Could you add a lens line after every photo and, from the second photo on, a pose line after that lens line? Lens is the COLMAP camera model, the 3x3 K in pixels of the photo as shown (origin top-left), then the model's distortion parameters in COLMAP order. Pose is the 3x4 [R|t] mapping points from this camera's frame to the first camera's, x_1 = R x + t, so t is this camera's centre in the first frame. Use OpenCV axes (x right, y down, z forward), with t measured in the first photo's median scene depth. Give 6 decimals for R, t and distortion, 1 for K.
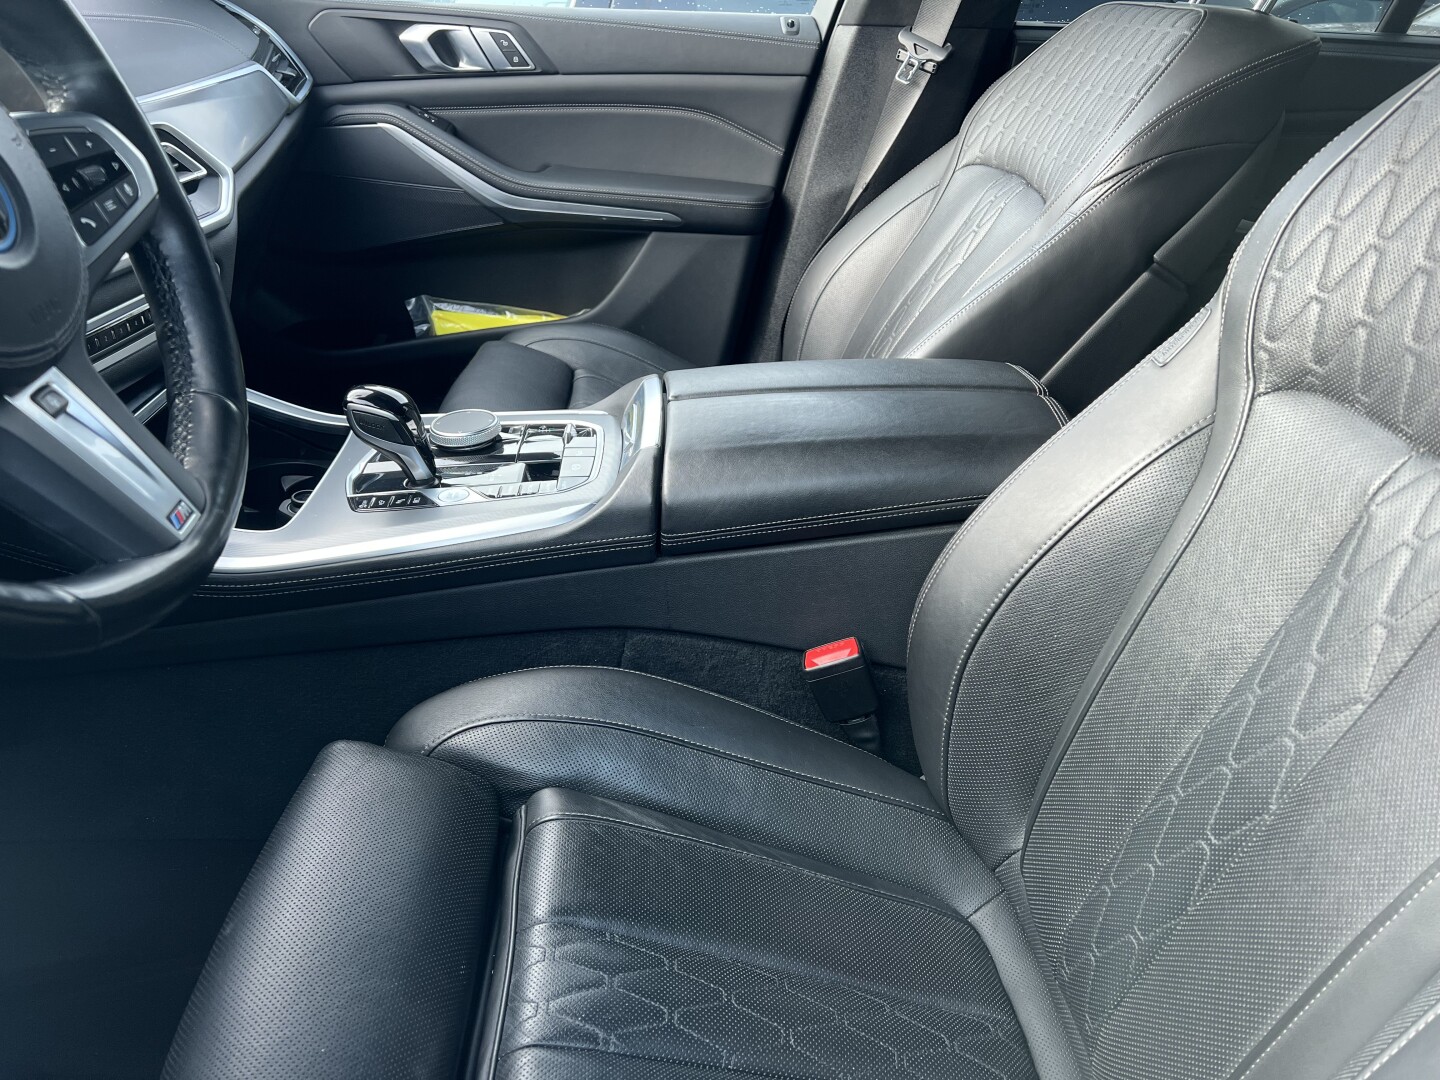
lens RADIAL K [[1069.4, 0, 722.0], [0, 1069.4, 524.8], [0, 0, 1]] dist [0.058246, -0.070956]
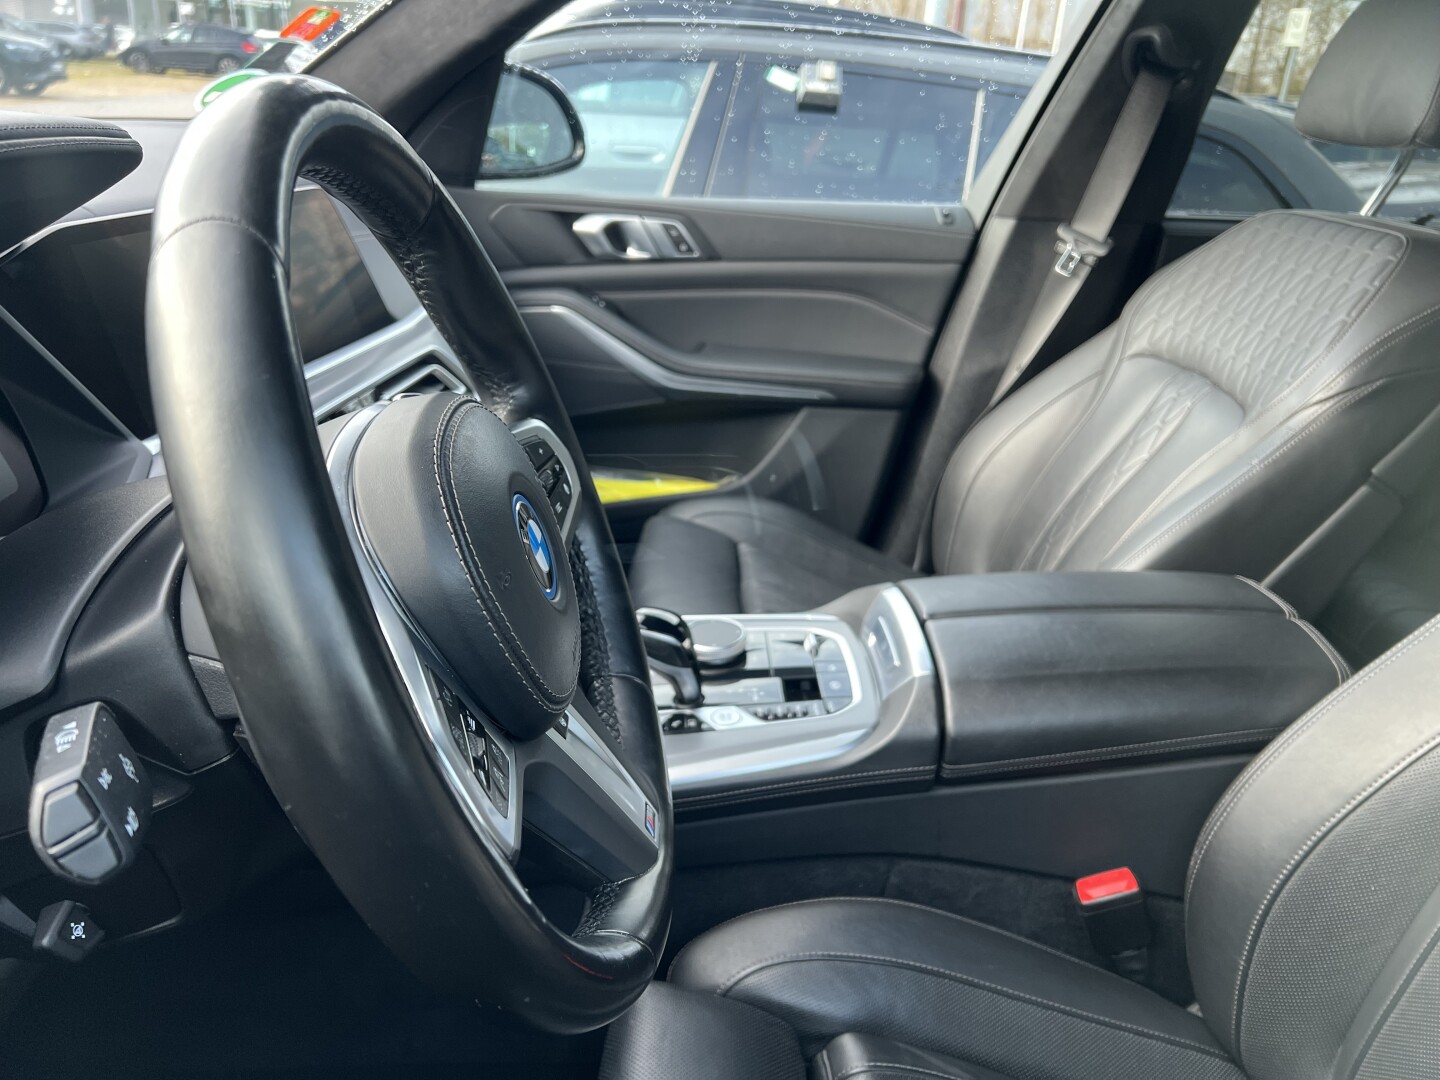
lens RADIAL K [[1081.6, 0, 723.4], [0, 1081.6, 532.9], [0, 0, 1]] dist [0.054051, -0.071123]
pose [[0.999895, 0.009330, -0.011124, -0.208557], [-0.010290, 0.995921, -0.089638, -0.094154], [0.010242, 0.089743, 0.995912, -0.032536]]
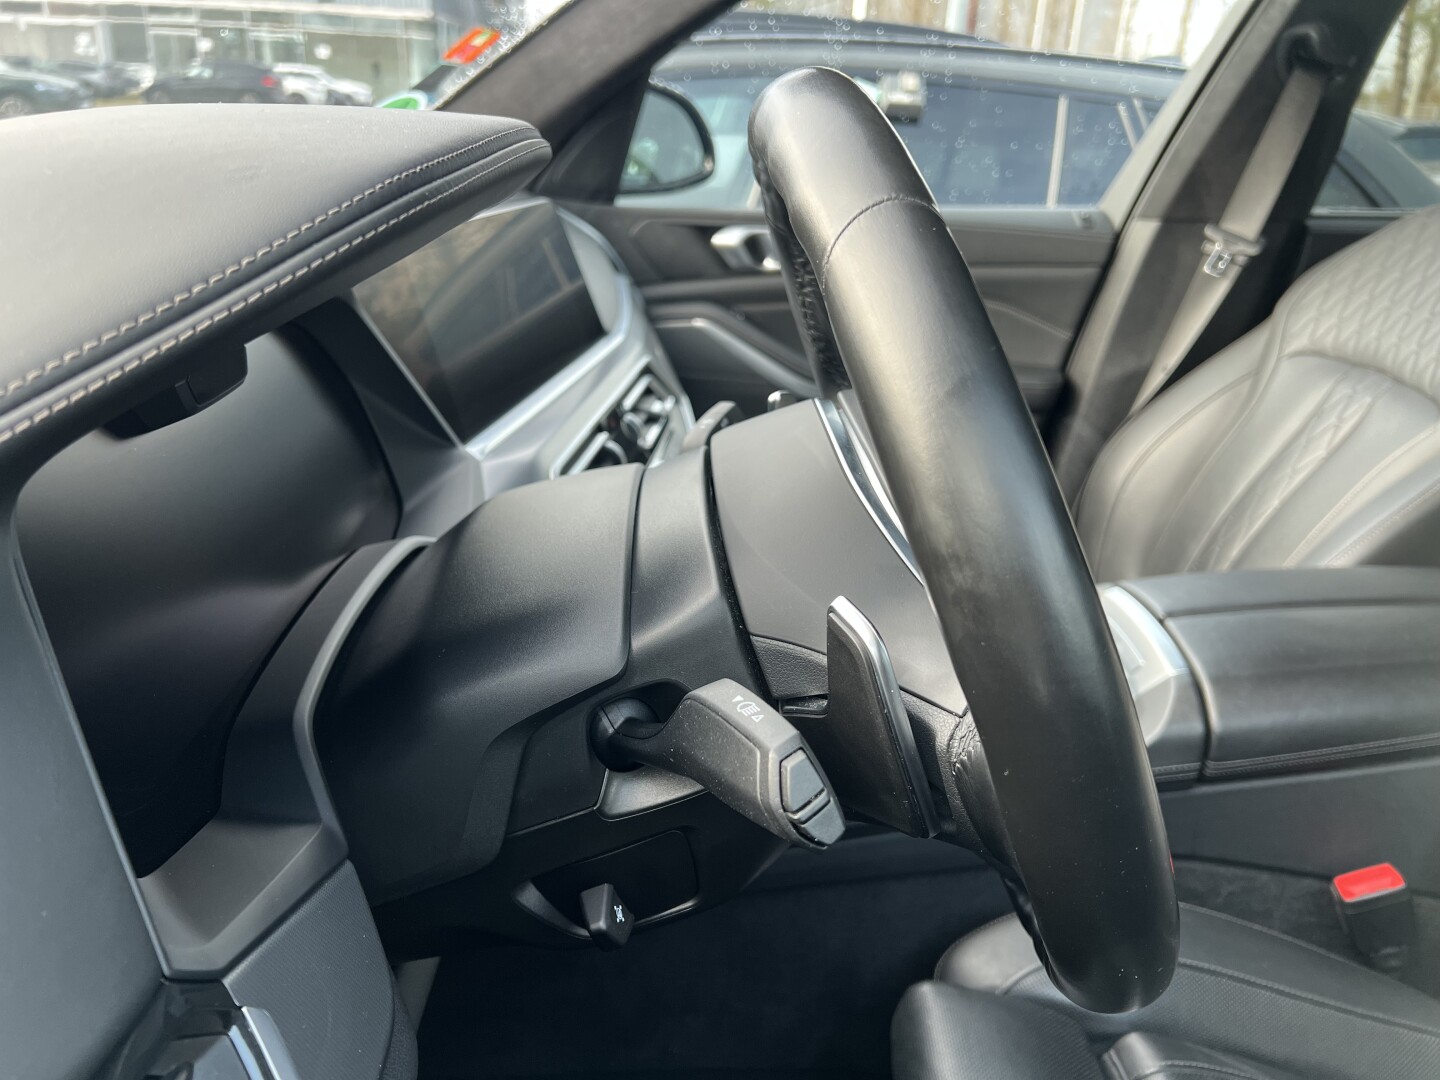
lens RADIAL K [[1082.0, 0, 718.3], [0, 1082.0, 544.0], [0, 0, 1]] dist [0.054343, -0.073552]
pose [[0.999354, -0.008896, -0.034827, -0.388029], [0.005471, 0.995247, -0.097226, -0.080024], [0.035526, 0.096973, 0.994653, -0.037844]]
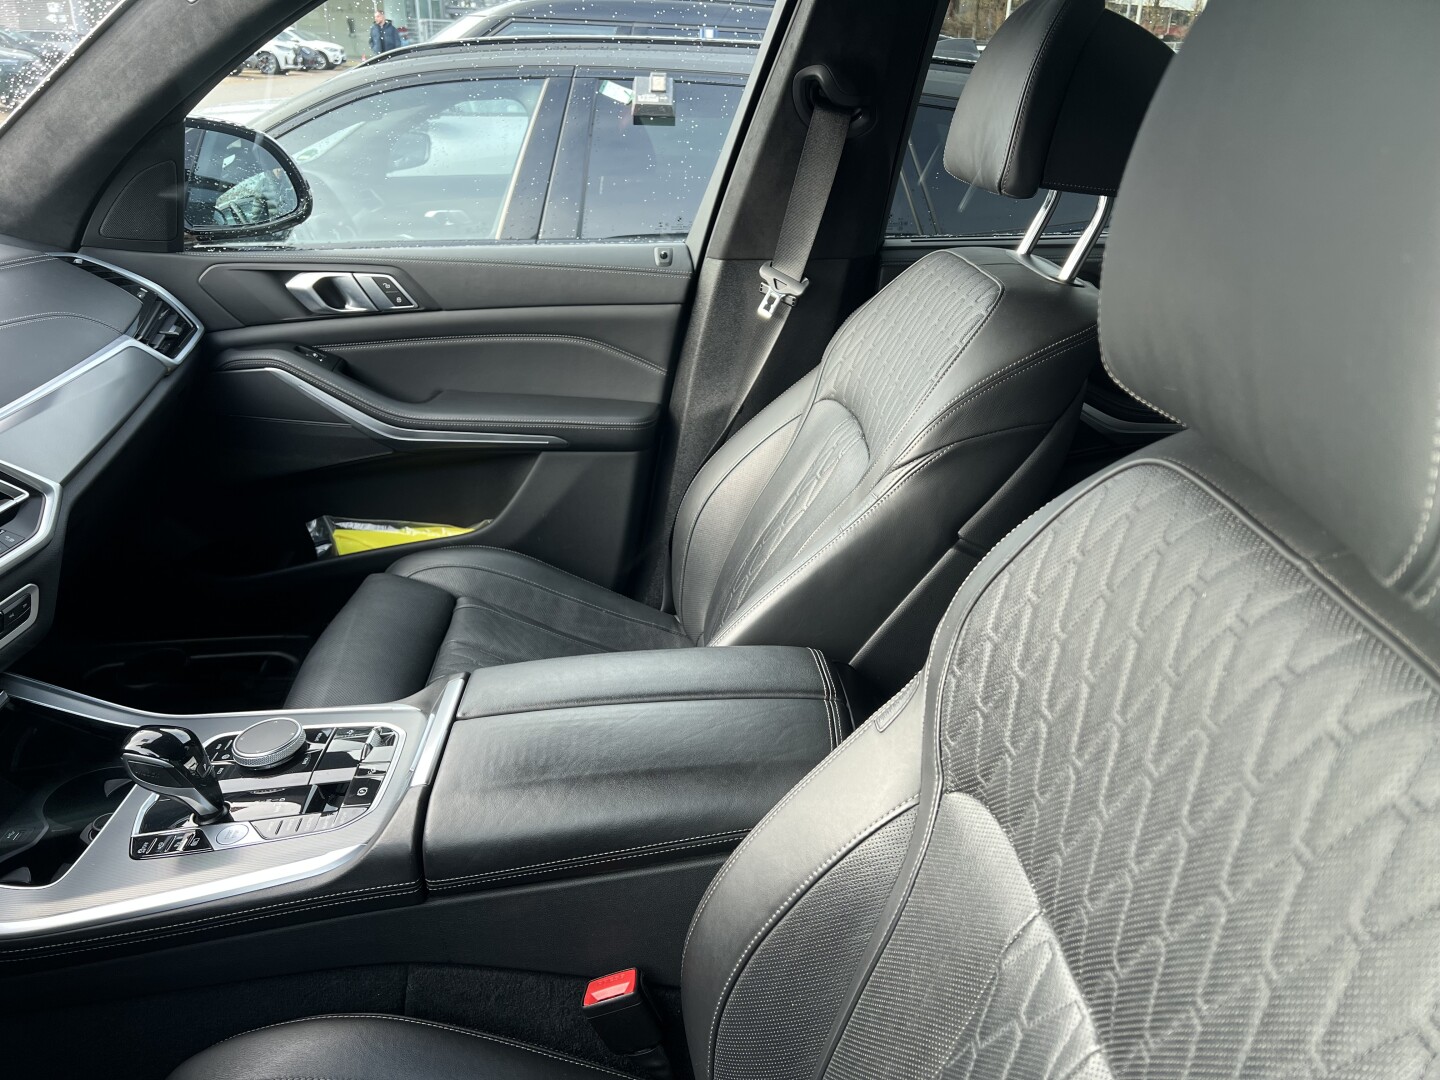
lens RADIAL K [[1068.5, 0, 718.6], [0, 1068.5, 535.9], [0, 0, 1]] dist [0.067768, -0.077660]
pose [[0.998980, -0.034539, -0.029088, 0.209541], [0.032605, 0.997385, -0.064500, -0.194334], [0.031240, 0.063486, 0.997494, -0.013861]]
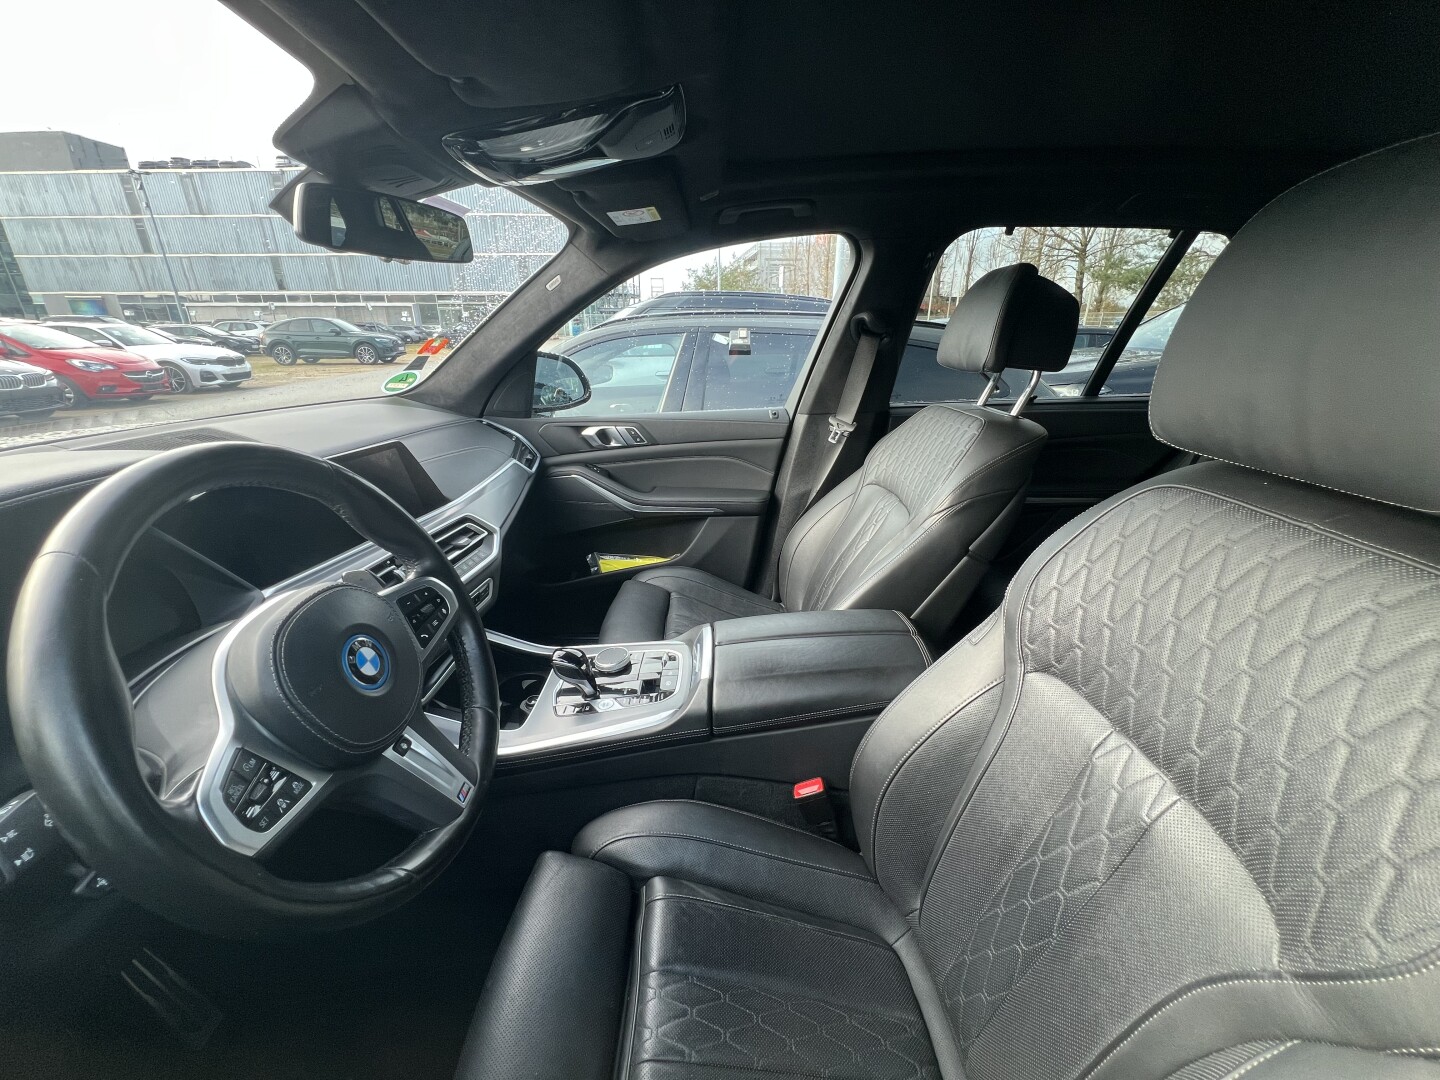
lens RADIAL K [[567.0, 0, 712.8], [0, 567.0, 548.0], [0, 0, 1]] dist [0.000470, -0.000141]
pose [[0.996244, -0.045734, -0.073529, 0.024778], [0.037089, 0.992683, -0.114914, -0.156628], [0.078247, 0.111755, 0.990650, -0.022981]]
